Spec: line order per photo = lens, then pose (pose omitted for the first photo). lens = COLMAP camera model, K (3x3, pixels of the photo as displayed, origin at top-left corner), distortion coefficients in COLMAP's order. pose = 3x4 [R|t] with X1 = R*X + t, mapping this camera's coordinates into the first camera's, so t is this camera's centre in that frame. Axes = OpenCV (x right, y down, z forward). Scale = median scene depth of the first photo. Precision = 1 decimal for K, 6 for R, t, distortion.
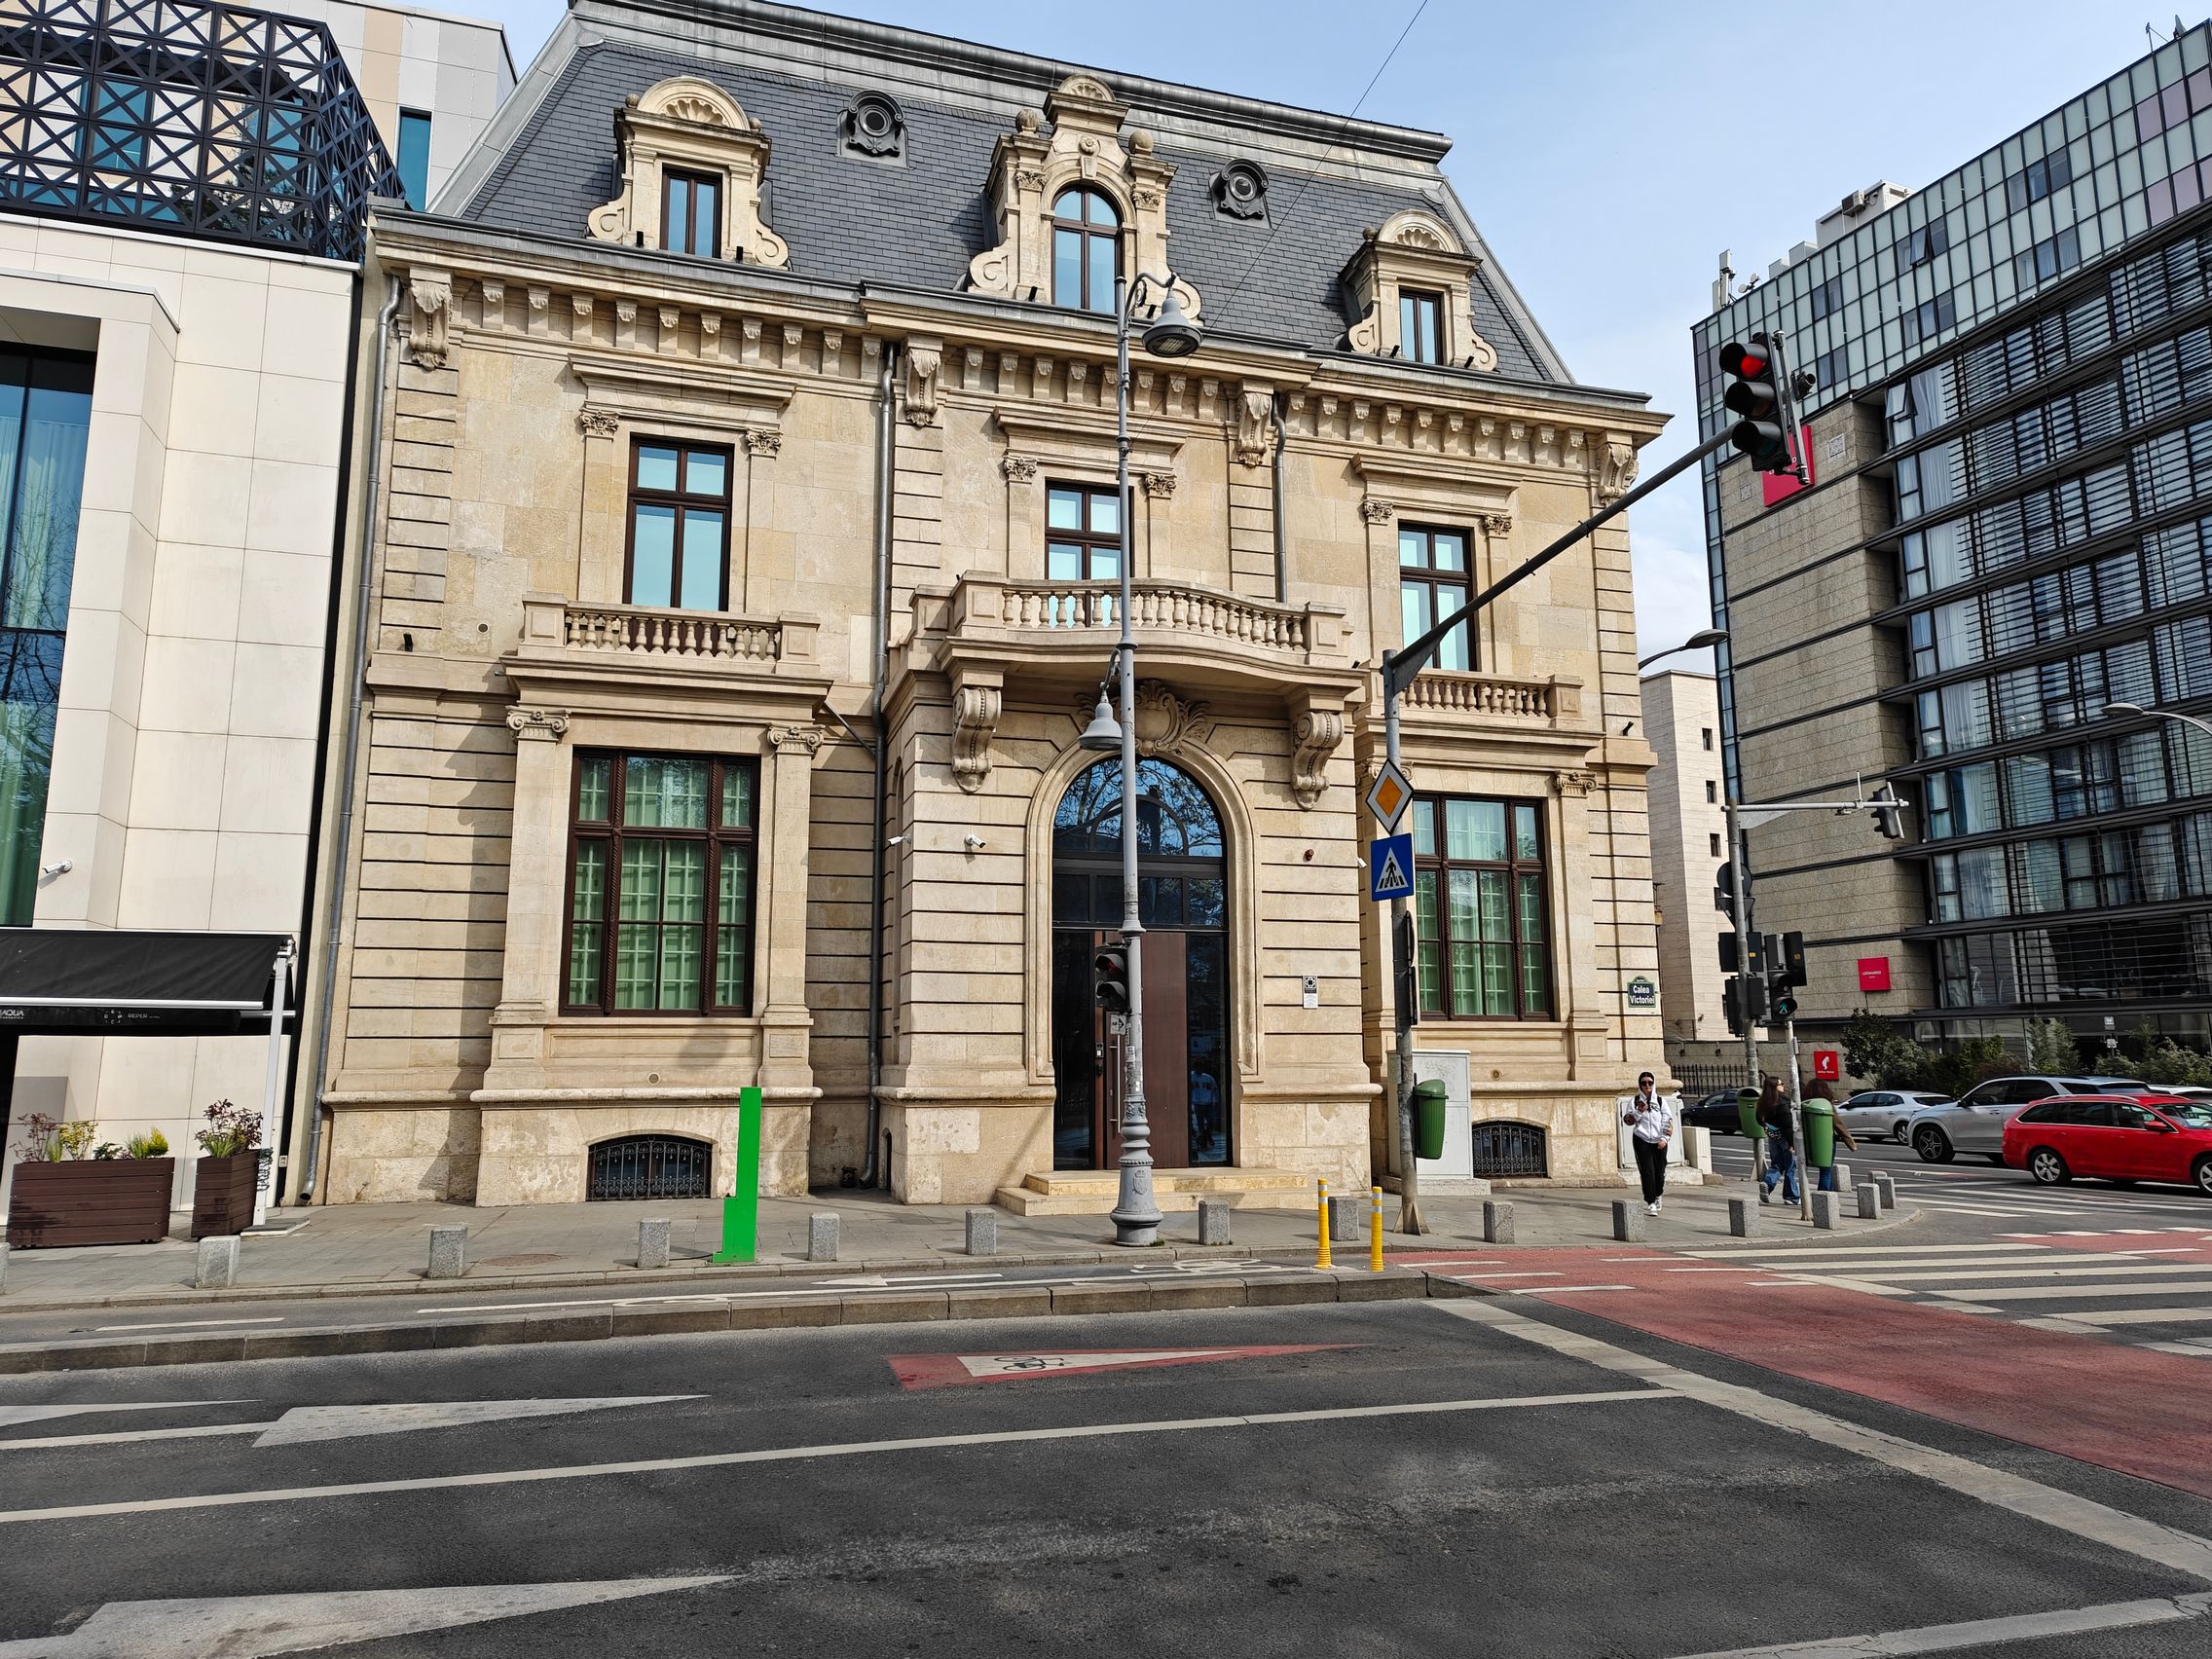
lens RADIAL K [[1473.2, 0, 1087.7], [0, 1473.2, 823.9], [0, 0, 1]] dist [0.033350, -0.020004]
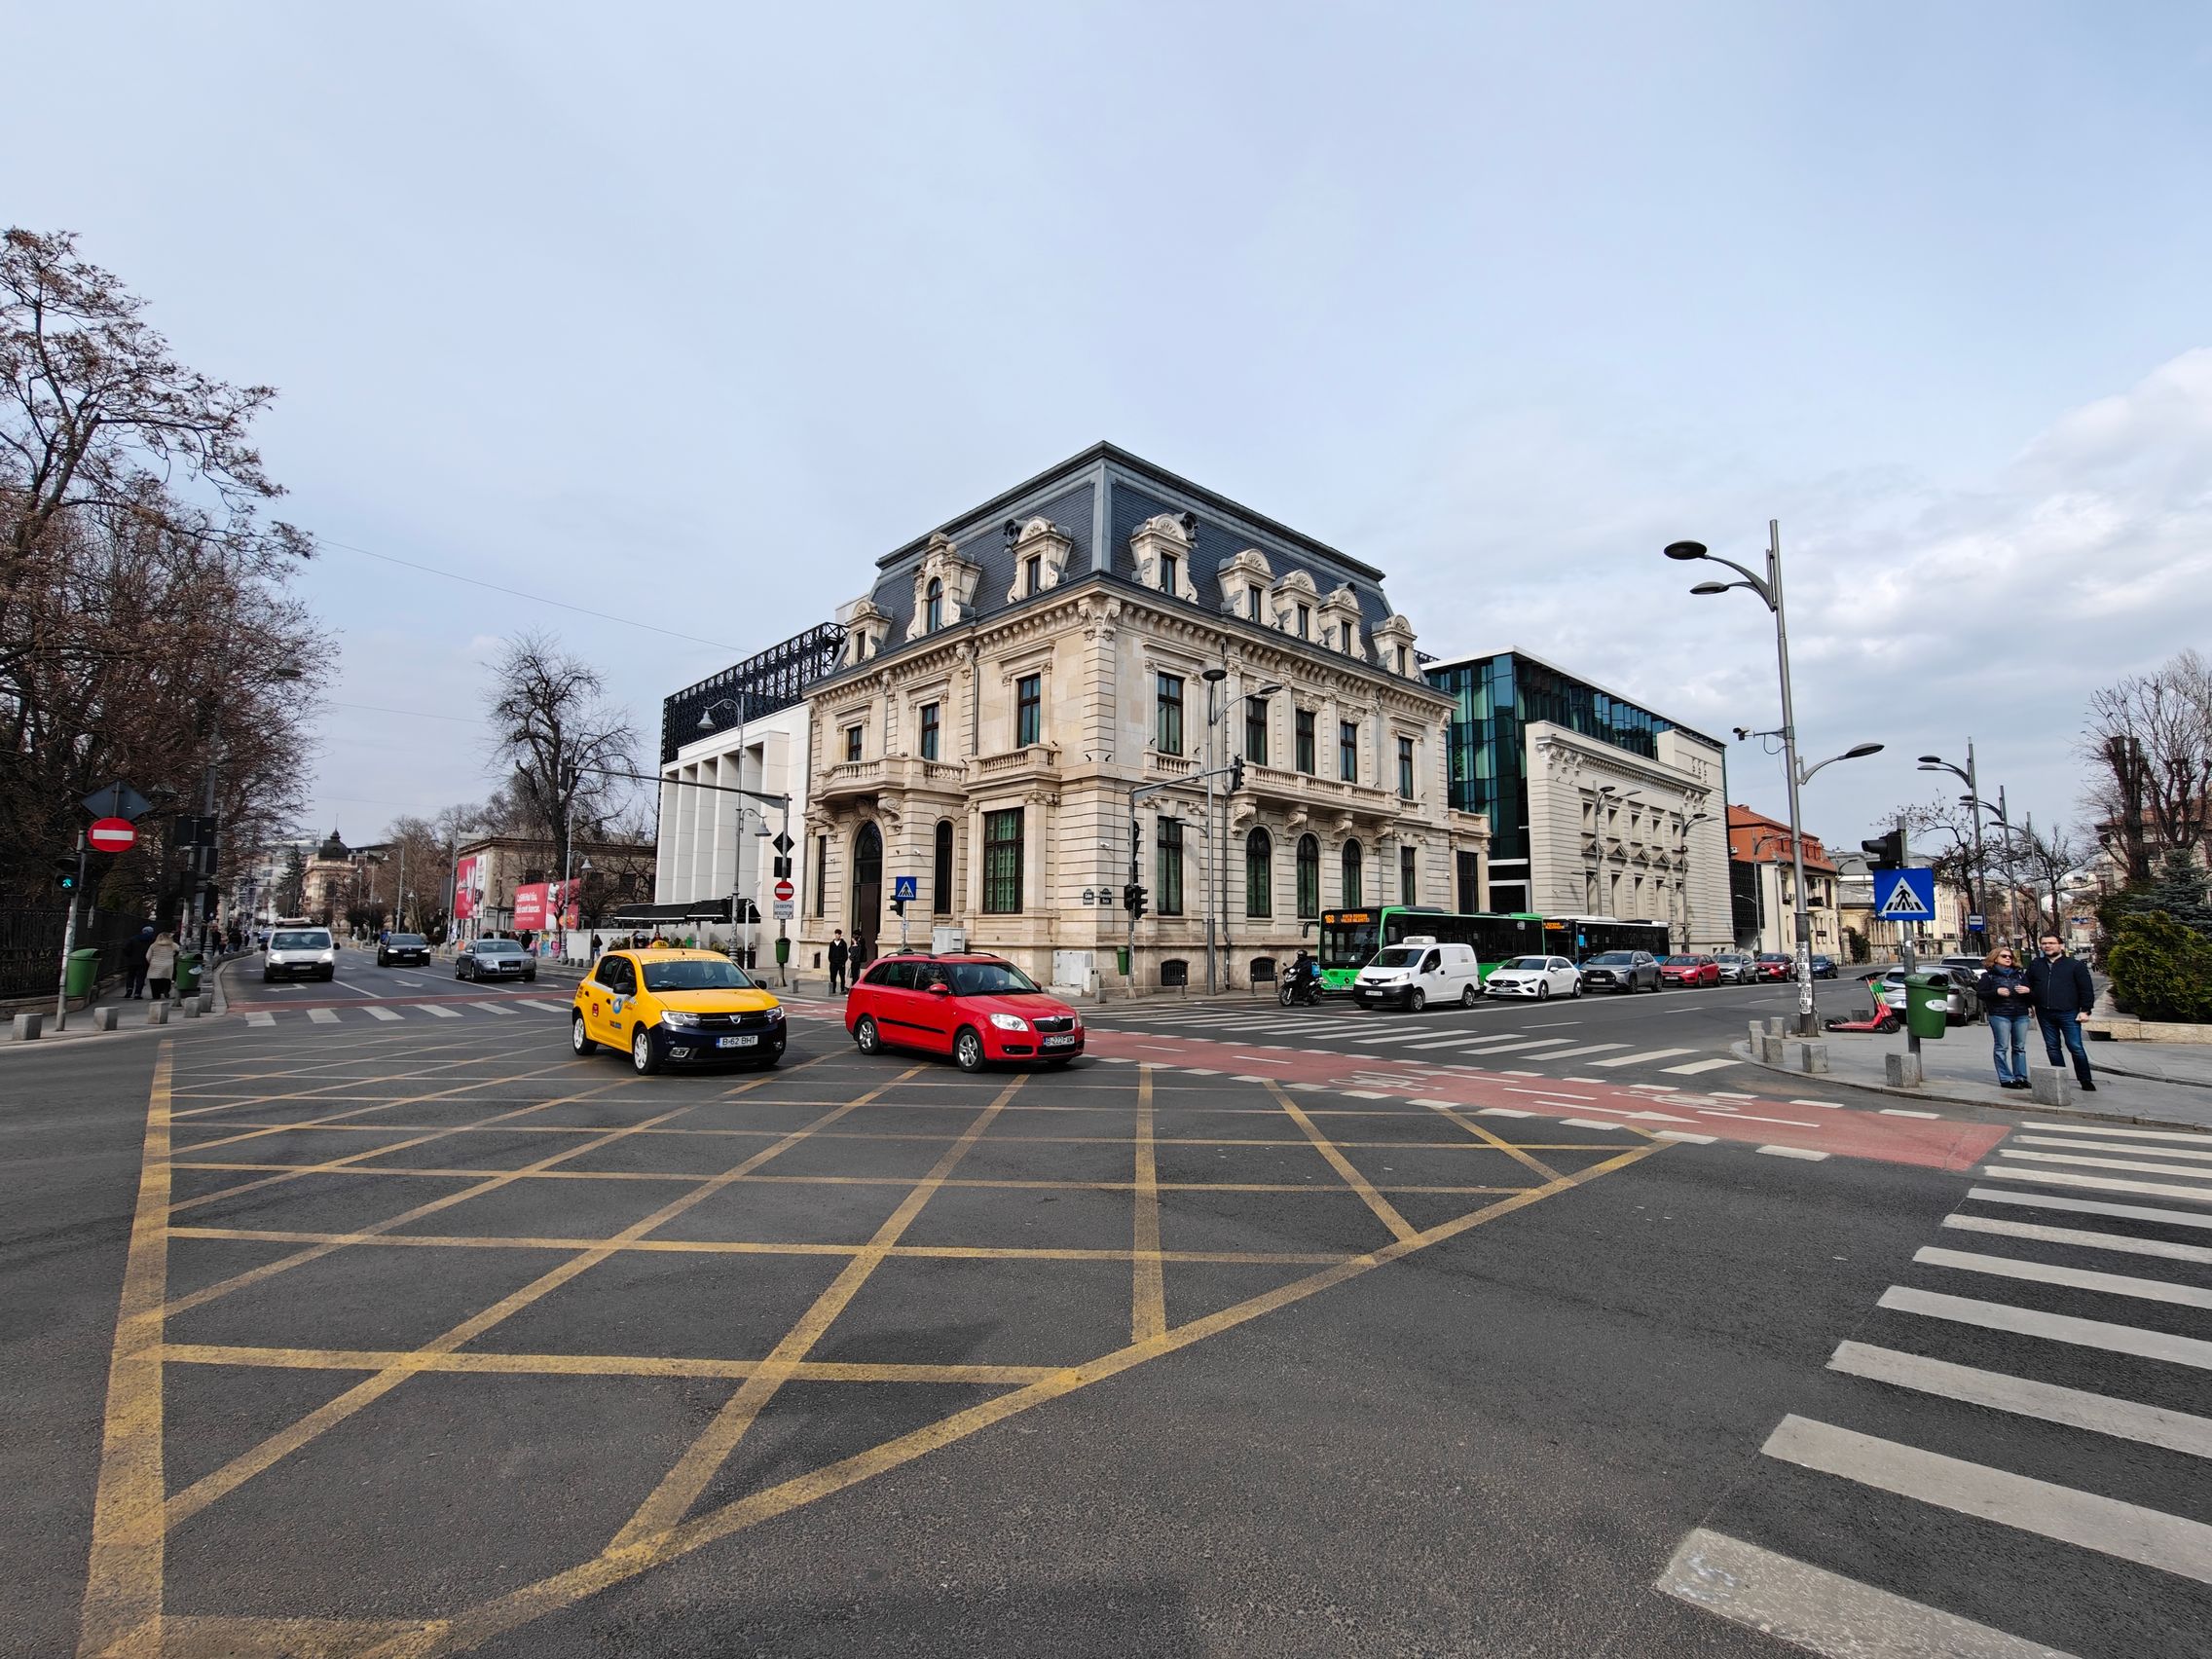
lens RADIAL K [[989.0, 0, 1099.4], [0, 989.0, 831.2], [0, 0, 1]] dist [-0.012846, 0.002501]
pose [[0.437423, -0.084973, -0.895232, 1.520532], [0.136348, 0.990283, -0.027374, 0.065862], [0.888859, -0.110089, 0.444758, 0.453029]]
